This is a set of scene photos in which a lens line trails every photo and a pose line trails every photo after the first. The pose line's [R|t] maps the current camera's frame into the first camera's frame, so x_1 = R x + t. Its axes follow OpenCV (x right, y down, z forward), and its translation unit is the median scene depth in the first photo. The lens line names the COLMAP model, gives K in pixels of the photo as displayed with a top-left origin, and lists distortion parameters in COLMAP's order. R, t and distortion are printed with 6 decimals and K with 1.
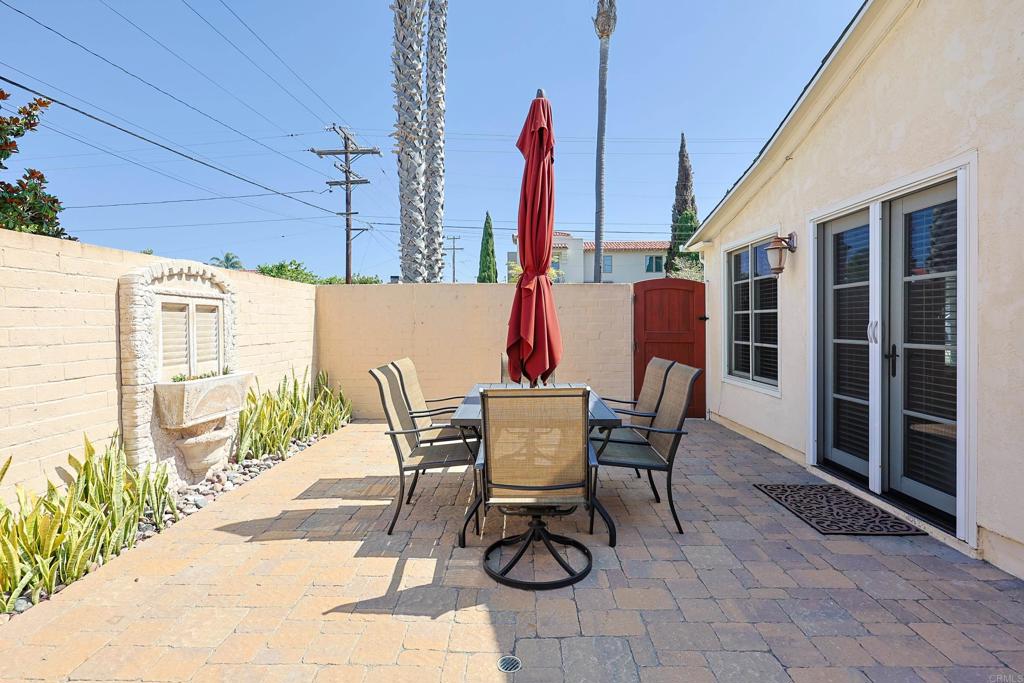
lens RADIAL K [[508.8, 0, 511.1], [0, 508.8, 330.5], [0, 0, 1]] dist [0.001064, 0.000208]
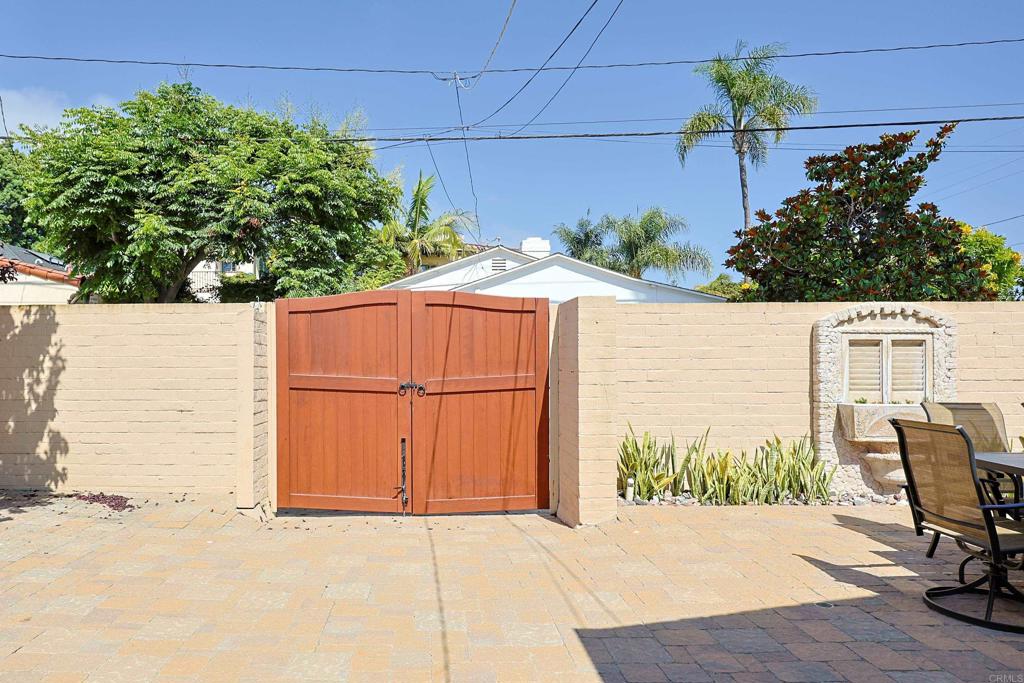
lens RADIAL K [[561.5, 0, 511.6], [0, 561.5, 346.8], [0, 0, 1]] dist [-0.000951, -0.000124]
pose [[0.159495, -0.004565, -0.987188, 0.571298], [-0.017199, 0.999825, -0.007402, -0.013760], [0.987049, 0.018159, 0.159388, -0.046922]]
